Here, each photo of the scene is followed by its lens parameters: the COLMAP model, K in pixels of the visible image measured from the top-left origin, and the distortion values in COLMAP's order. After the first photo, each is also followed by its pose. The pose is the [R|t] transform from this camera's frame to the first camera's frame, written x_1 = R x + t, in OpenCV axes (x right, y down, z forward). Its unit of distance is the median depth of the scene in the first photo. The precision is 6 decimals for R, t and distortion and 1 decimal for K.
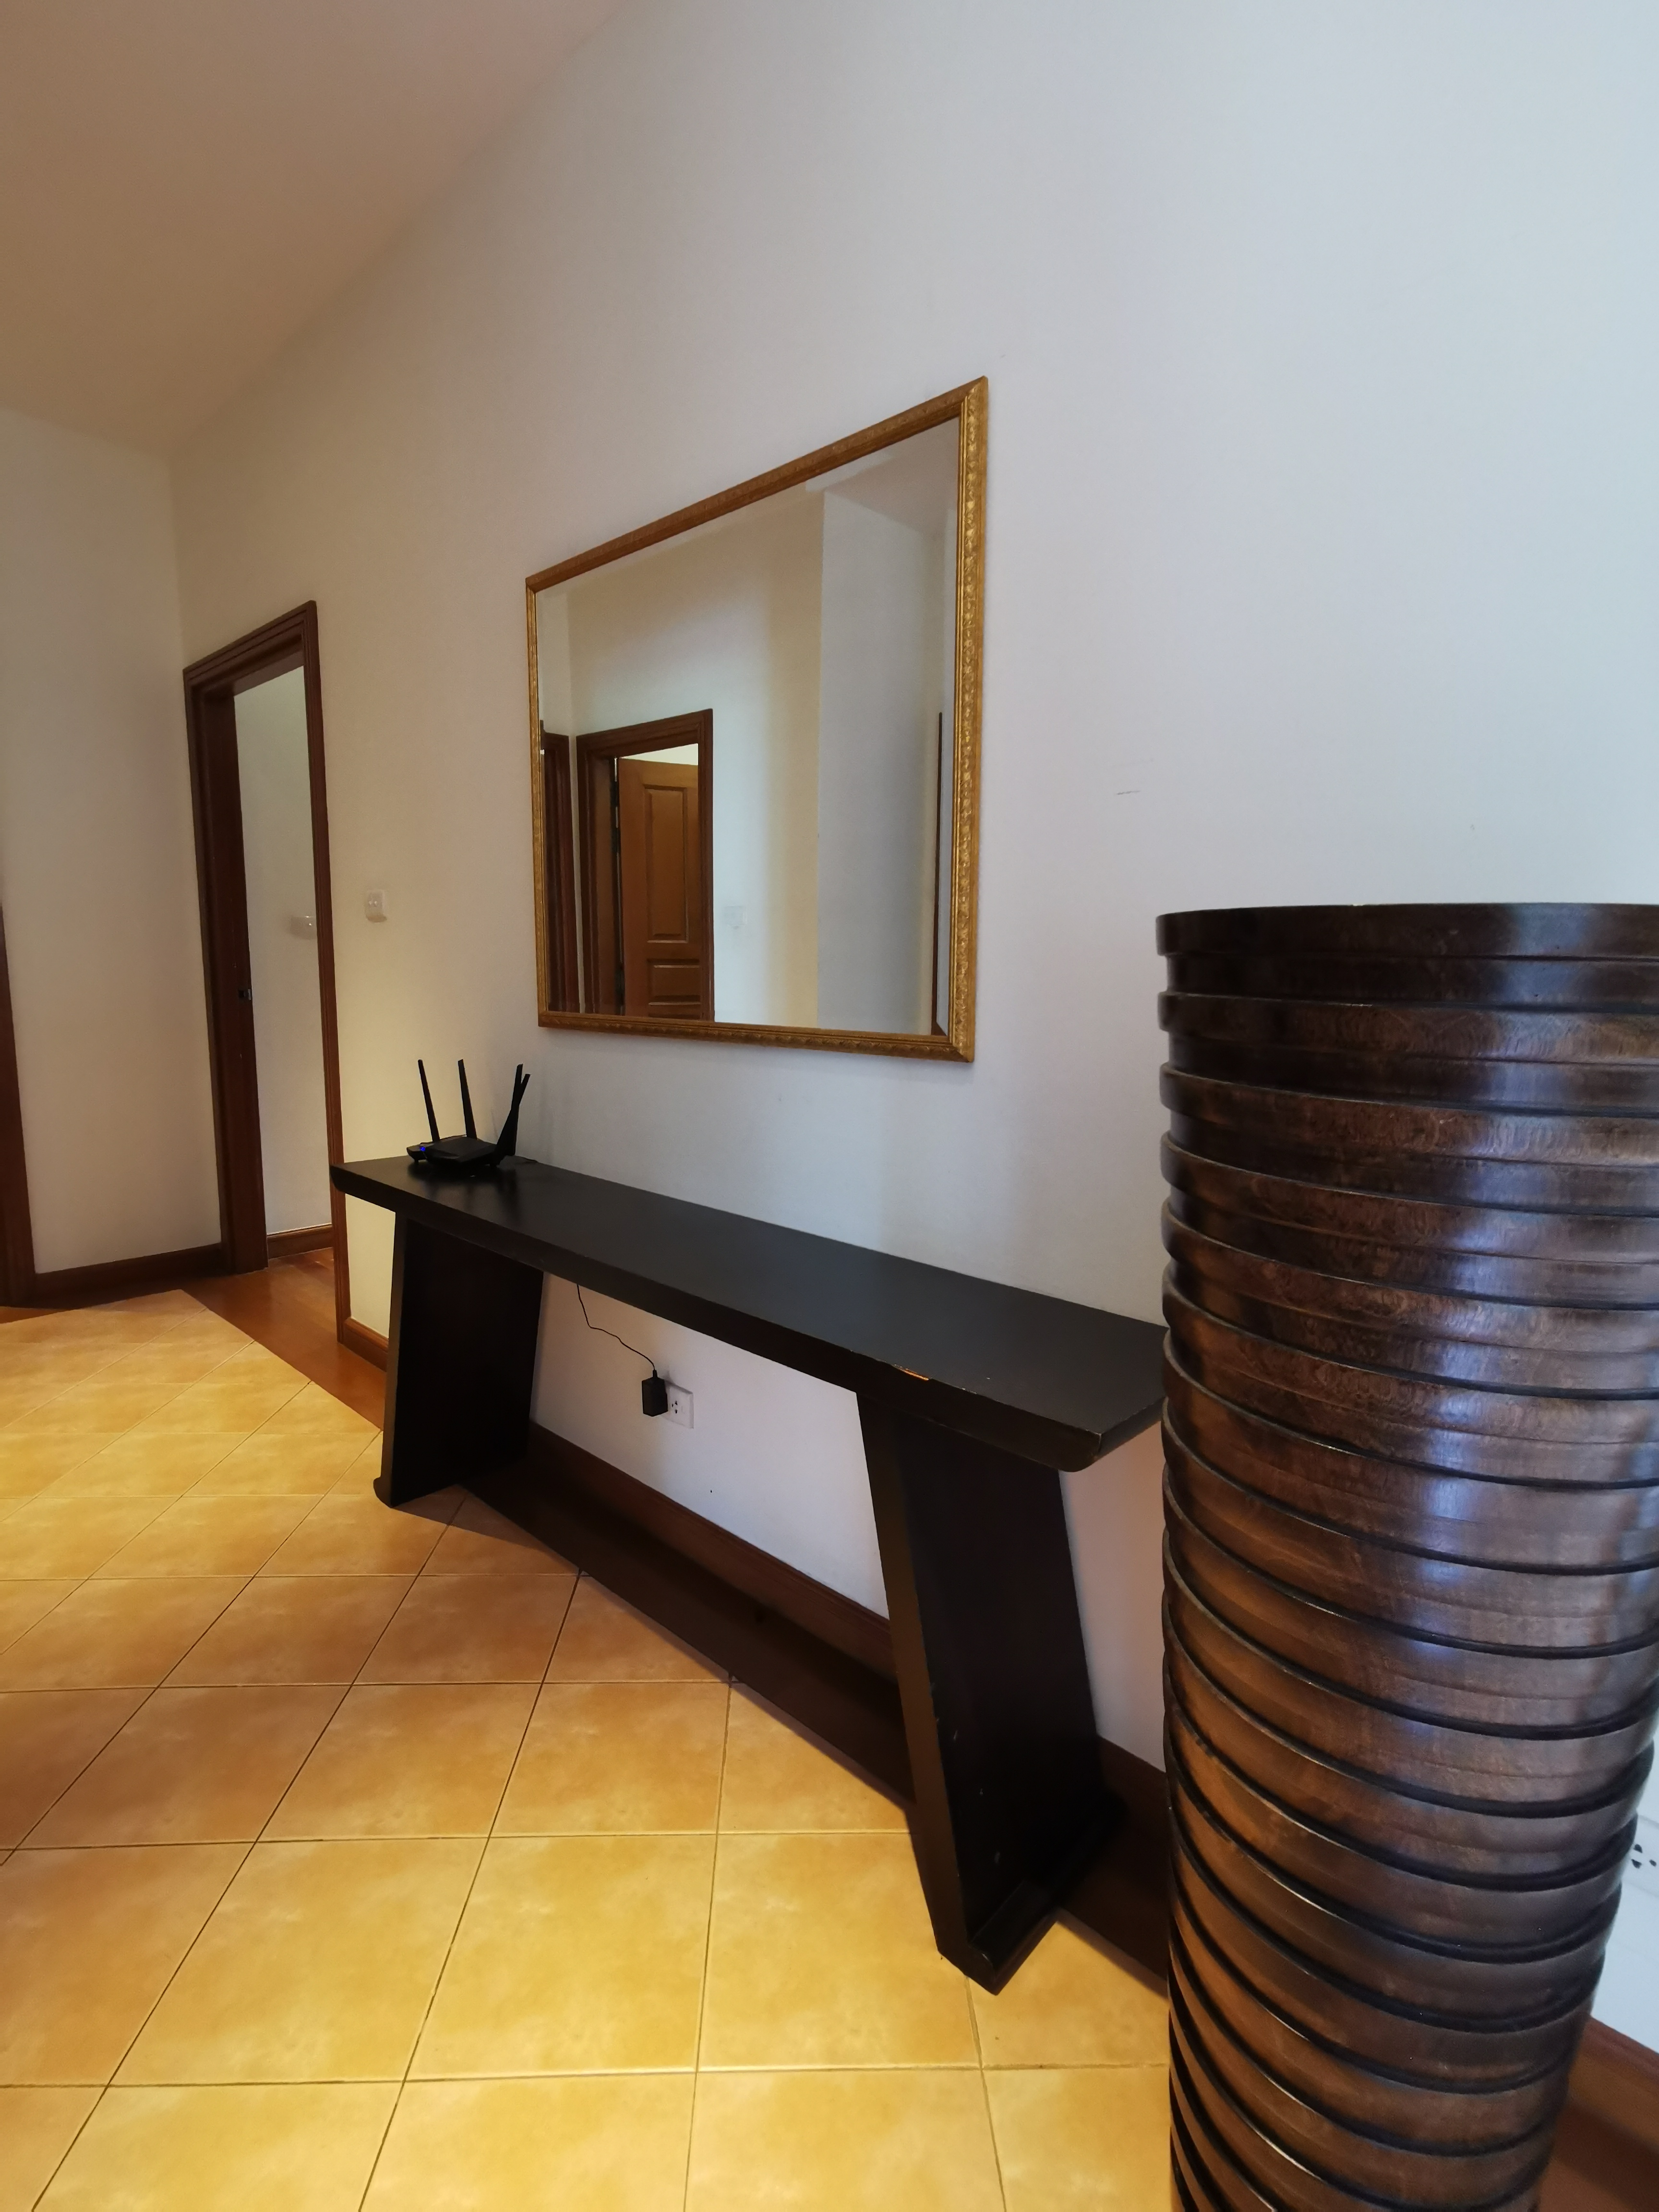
lens RADIAL K [[1061.7, 0, 830.2], [0, 1061.7, 1097.0], [0, 0, 1]] dist [-0.007923, 0.008045]
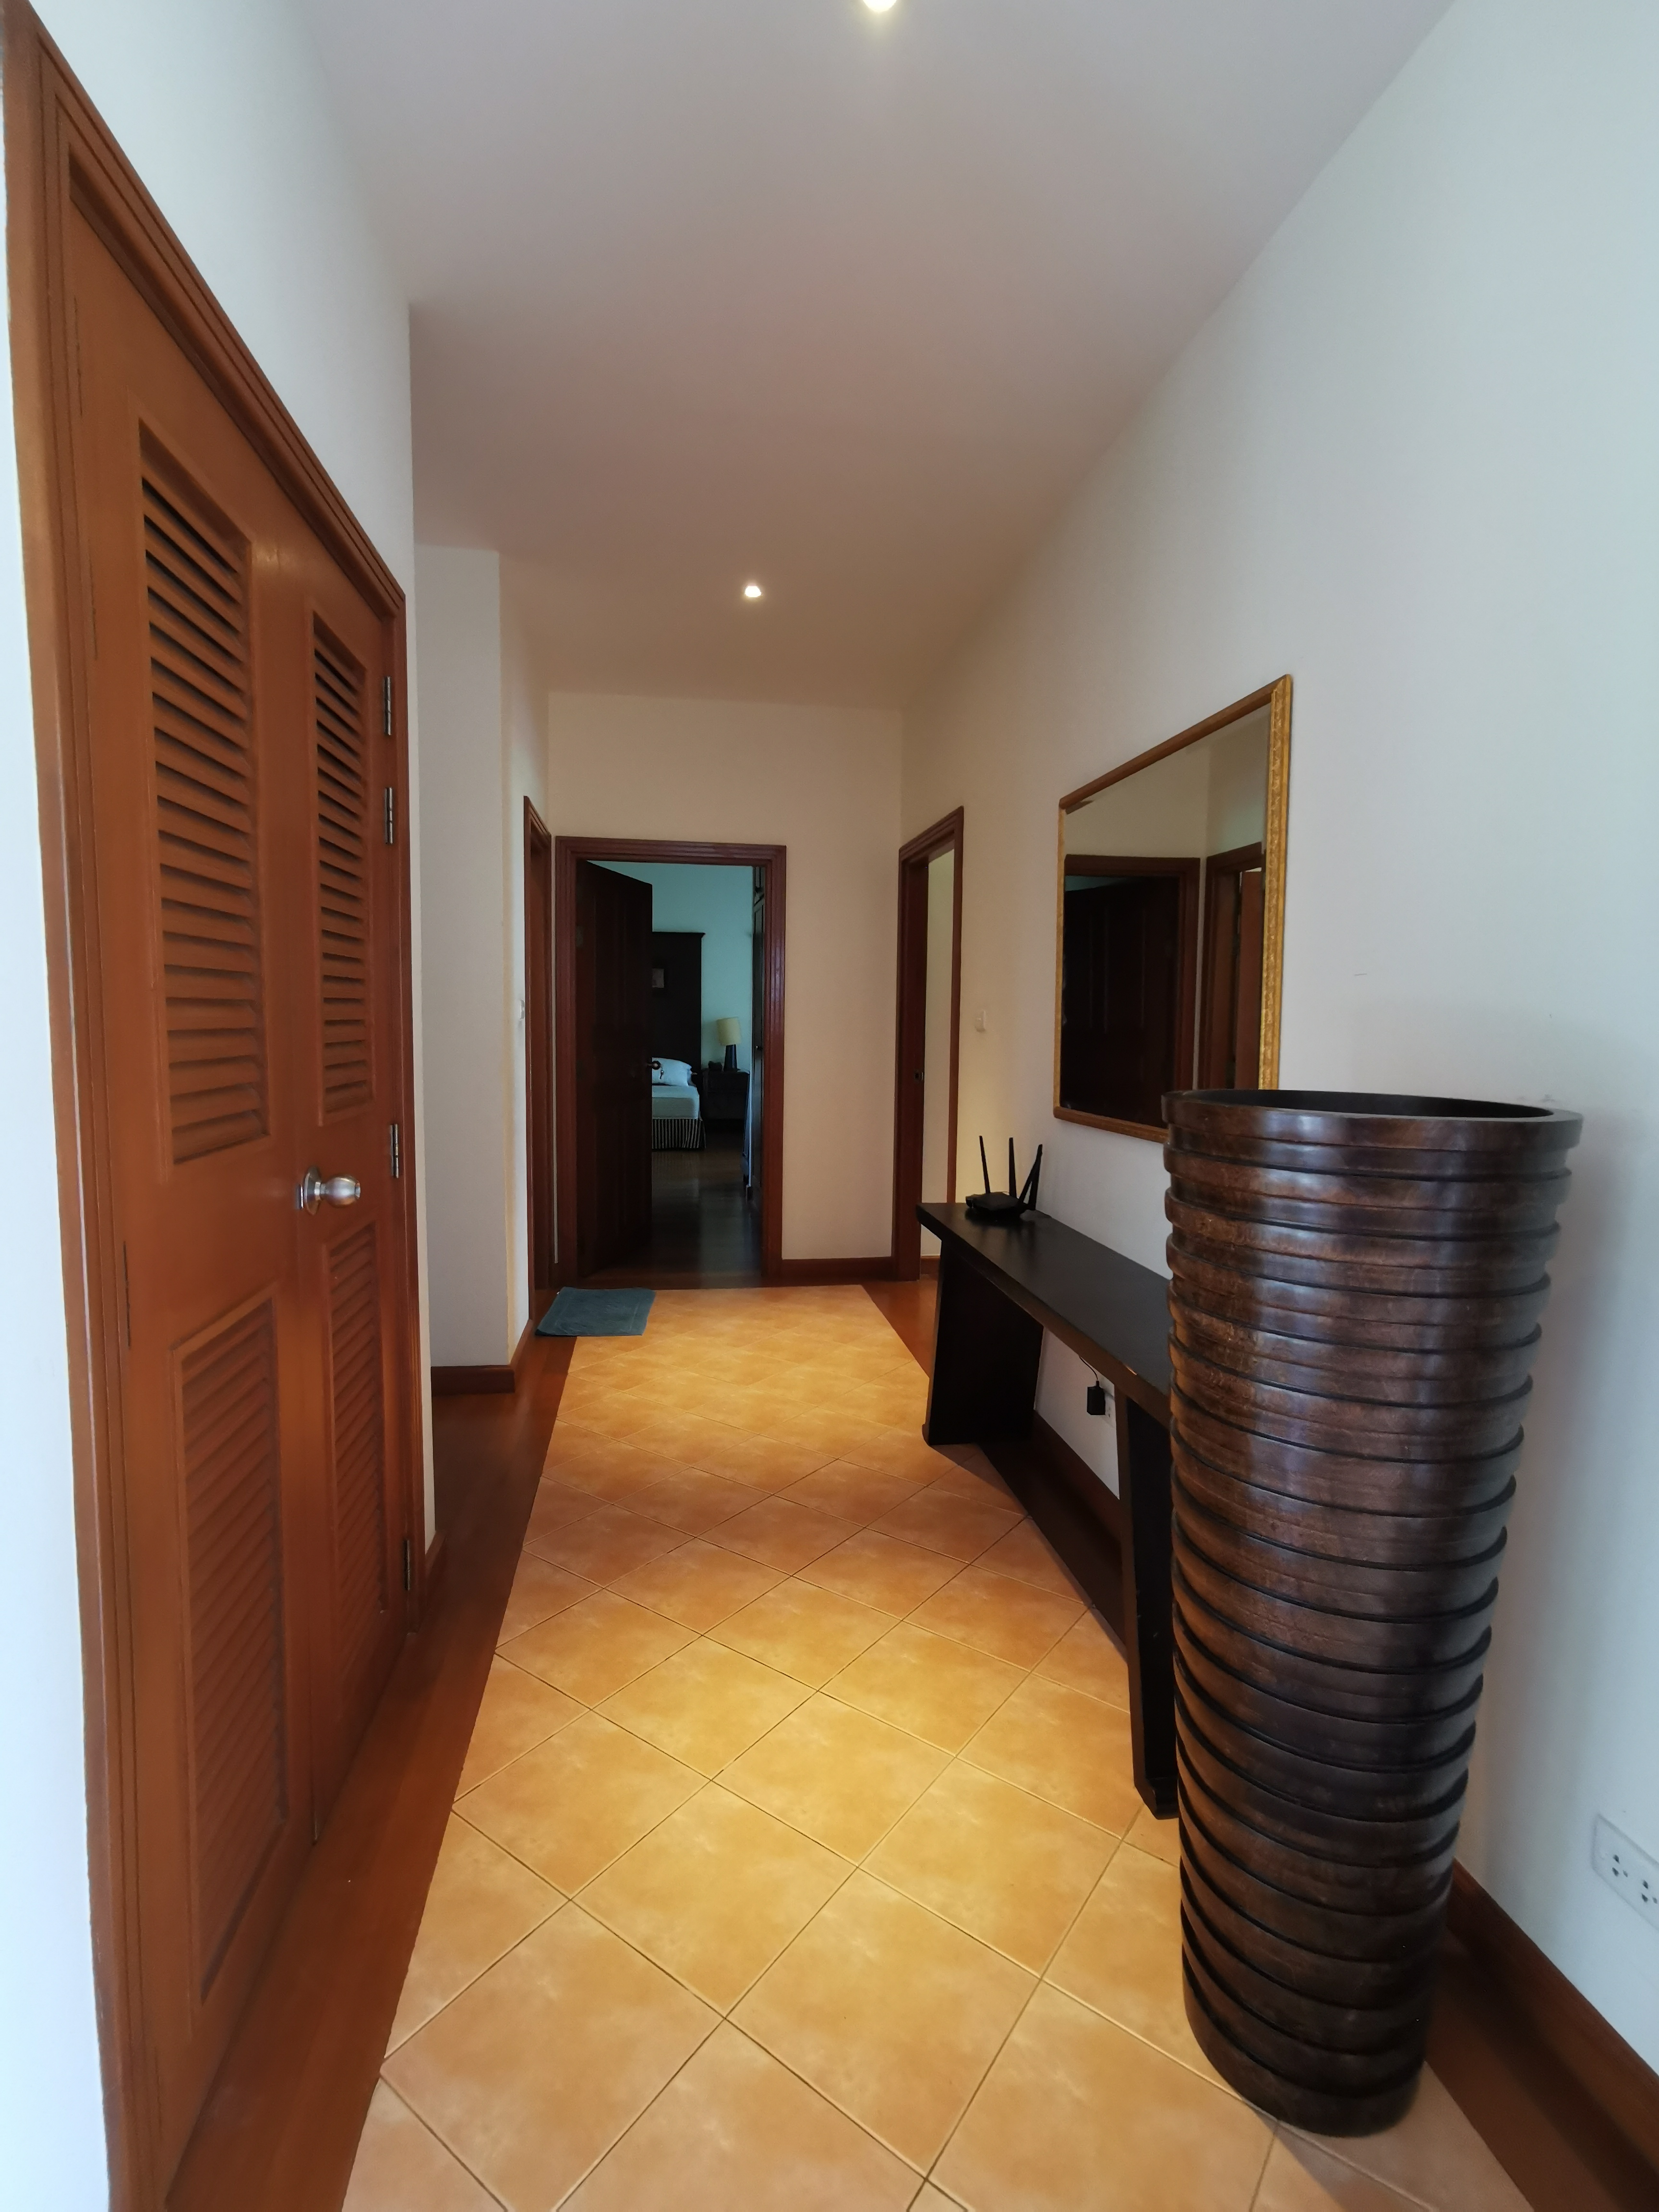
lens RADIAL K [[1061.7, 0, 827.4], [0, 1061.7, 1104.9], [0, 0, 1]] dist [-0.007923, 0.008045]
pose [[0.786923, 0.049011, -0.615102, 0.376973], [-0.085180, 0.995925, -0.029620, -0.020298], [0.611144, 0.075703, 0.787891, -0.280626]]
